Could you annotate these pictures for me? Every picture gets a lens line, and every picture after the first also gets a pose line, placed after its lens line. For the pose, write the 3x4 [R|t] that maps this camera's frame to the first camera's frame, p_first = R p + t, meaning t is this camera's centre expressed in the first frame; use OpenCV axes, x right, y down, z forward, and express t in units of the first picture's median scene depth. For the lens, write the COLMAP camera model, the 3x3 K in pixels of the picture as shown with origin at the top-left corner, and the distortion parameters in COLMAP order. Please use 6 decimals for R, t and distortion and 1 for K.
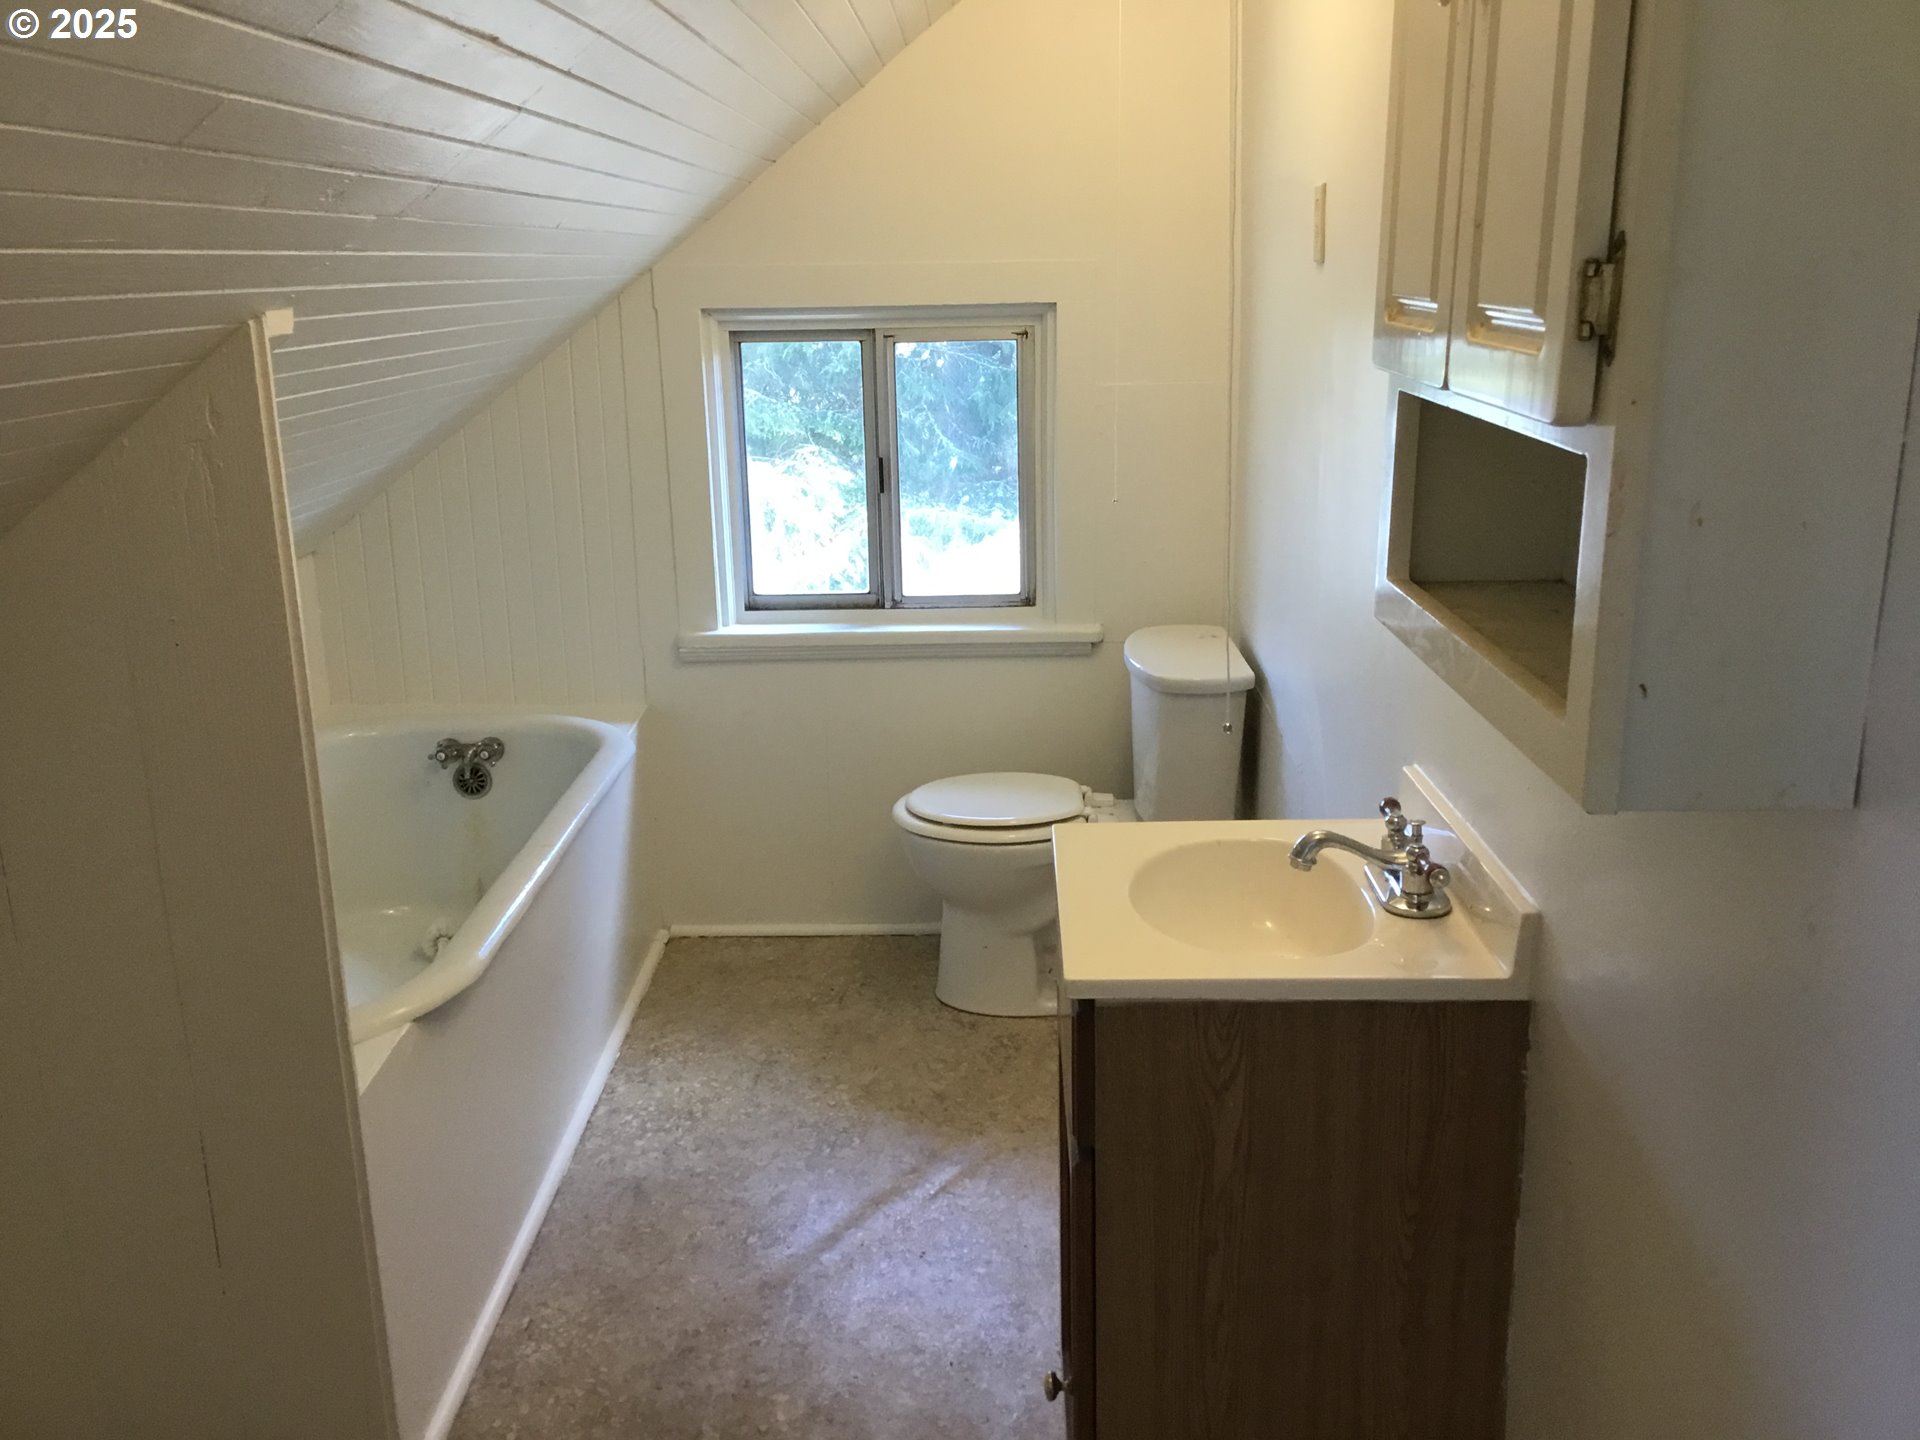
lens RADIAL K [[1591.4, 0, 1011.6], [0, 1591.4, 698.9], [0, 0, 1]] dist [0.046473, -0.174833]
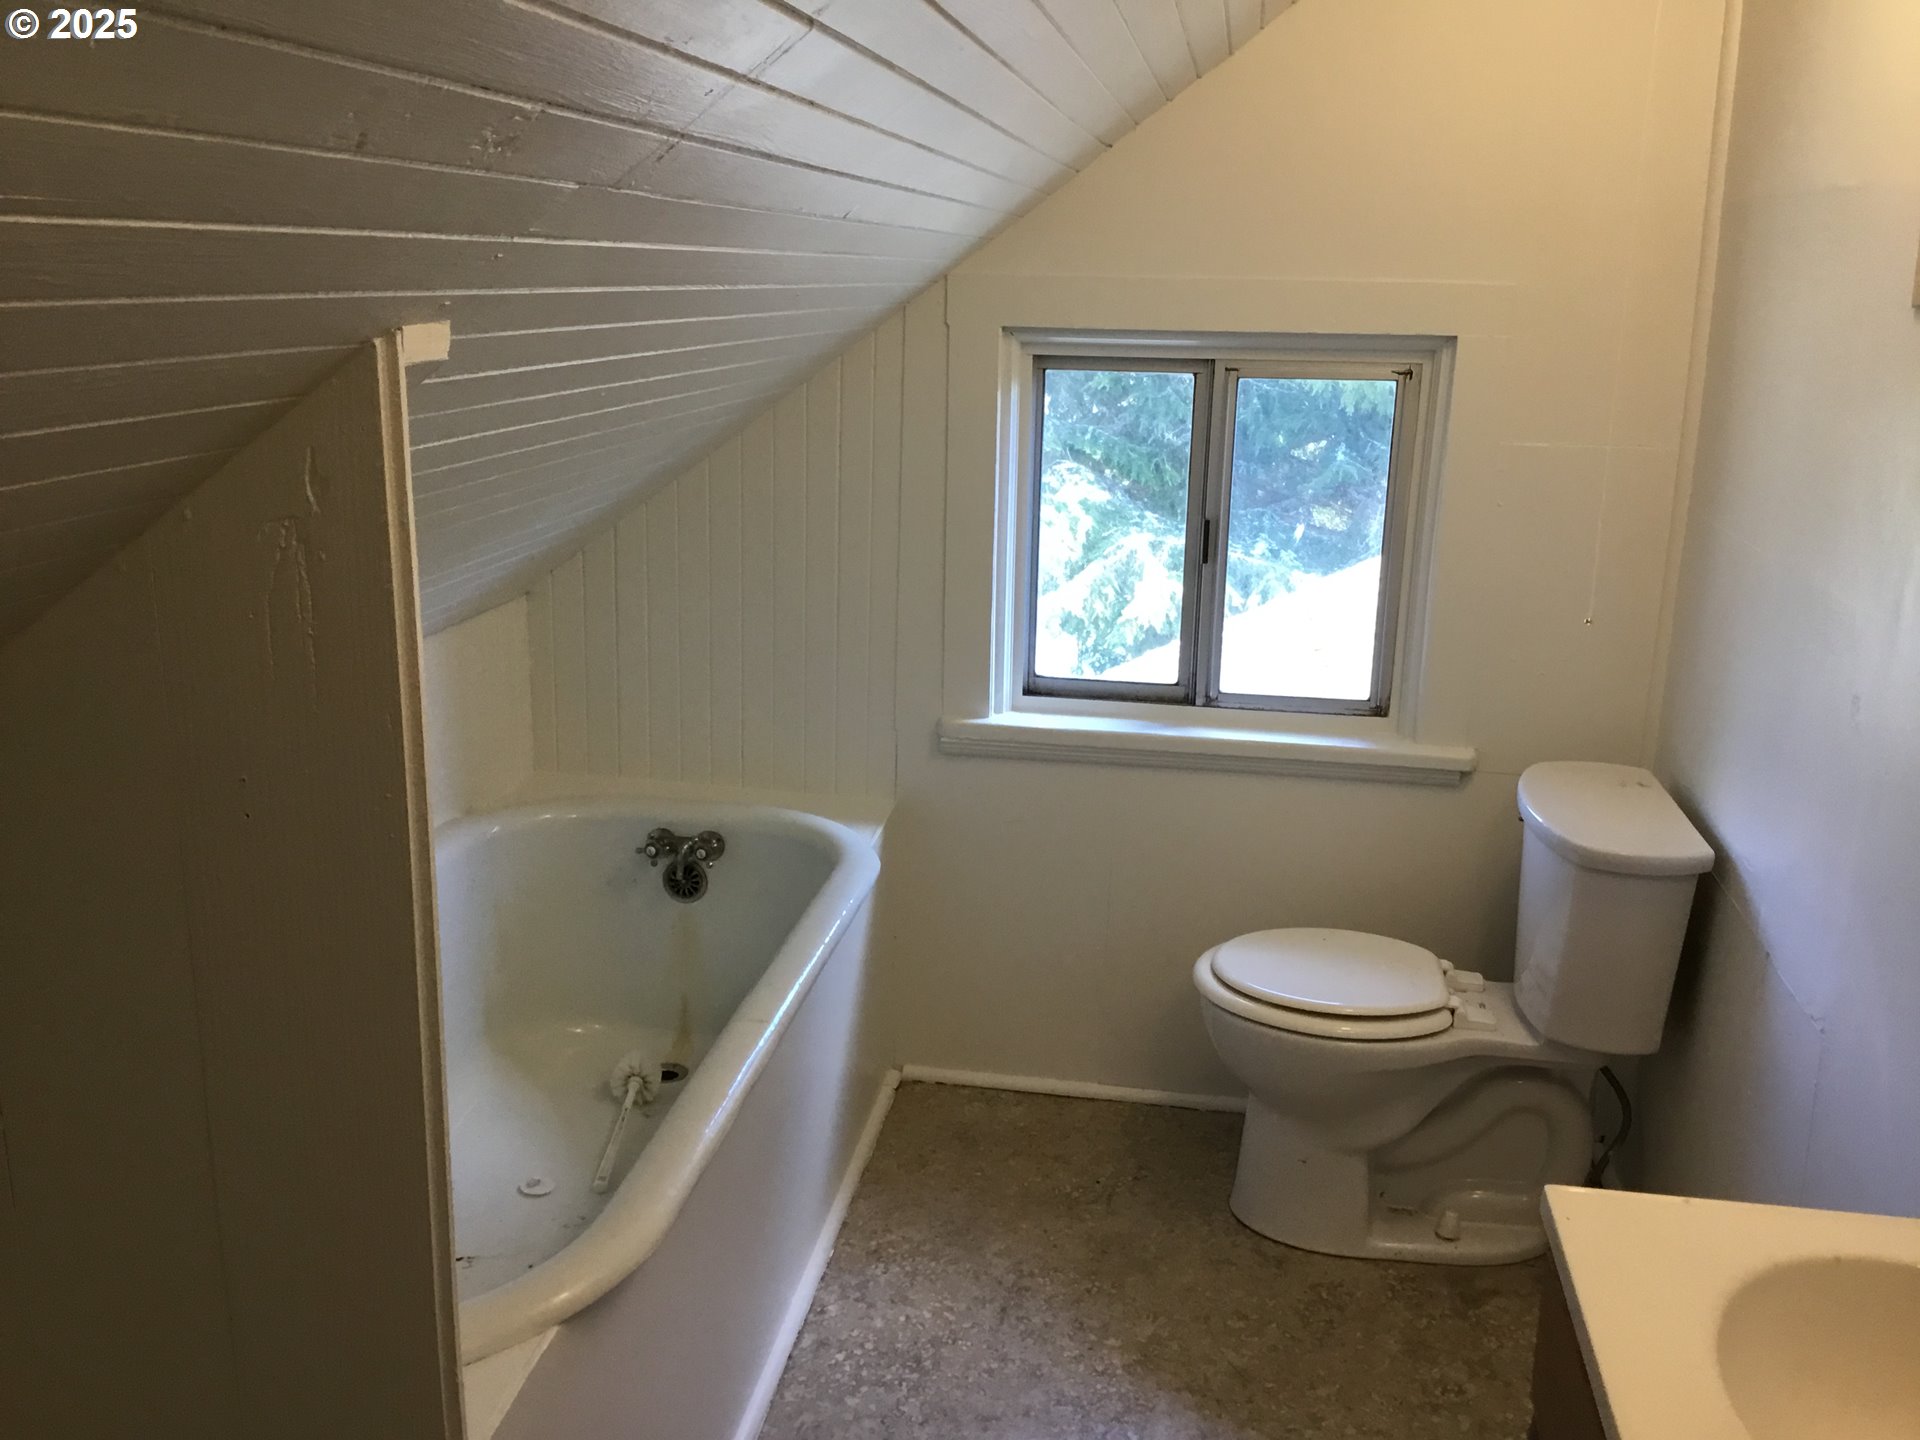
lens RADIAL K [[1684.5, 0, 1006.3], [0, 1684.5, 688.2], [0, 0, 1]] dist [-0.004050, -0.011679]
pose [[0.986199, 0.070709, -0.149705, -0.051777], [-0.074441, 0.997035, -0.019469, -0.045704], [0.147885, 0.030345, 0.988539, 0.164227]]
